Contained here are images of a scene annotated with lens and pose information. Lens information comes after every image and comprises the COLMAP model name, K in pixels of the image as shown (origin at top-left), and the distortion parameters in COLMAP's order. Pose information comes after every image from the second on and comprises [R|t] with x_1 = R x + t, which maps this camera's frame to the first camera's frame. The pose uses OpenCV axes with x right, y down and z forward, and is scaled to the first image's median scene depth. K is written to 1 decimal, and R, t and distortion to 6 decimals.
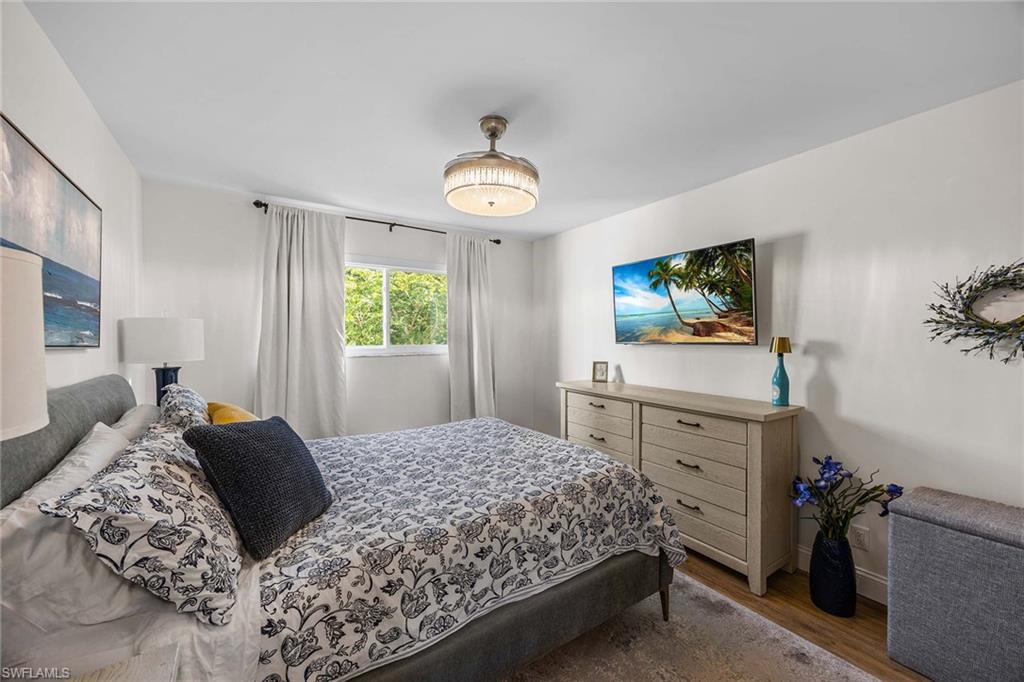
lens RADIAL K [[391.5, 0, 510.9], [0, 391.5, 340.1], [0, 0, 1]] dist [-0.002016, 0.000147]
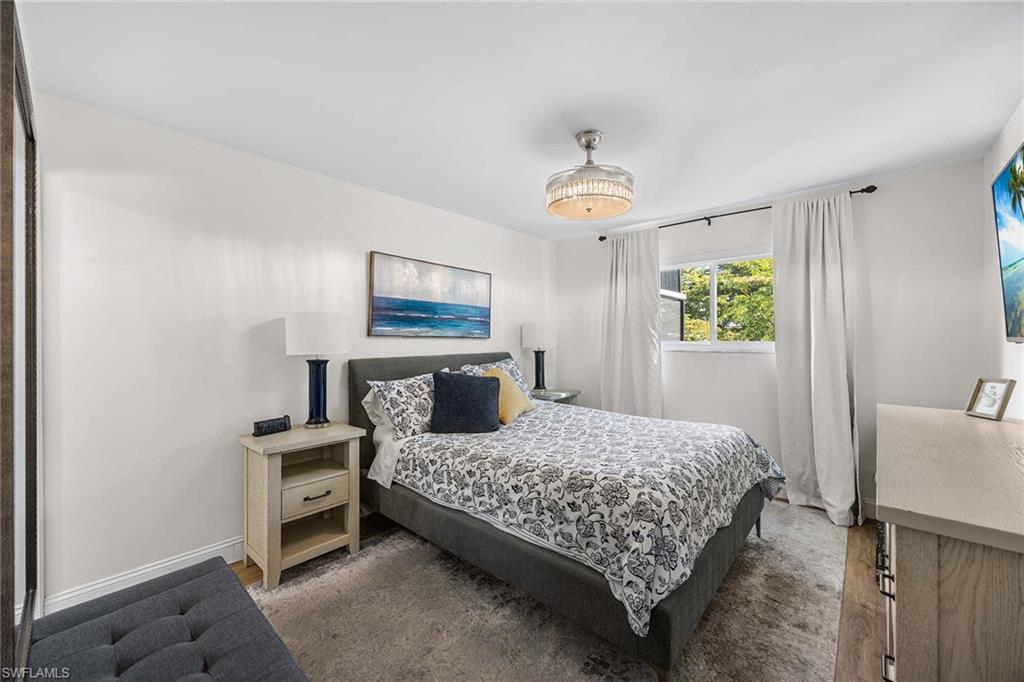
lens RADIAL K [[391.5, 0, 508.7], [0, 391.5, 338.1], [0, 0, 1]] dist [-0.002016, 0.000147]
pose [[0.260735, 0.002041, -0.965408, 1.202532], [-0.006430, 0.999979, 0.000378, 0.016023], [0.965389, 0.006109, 0.260743, 0.625779]]
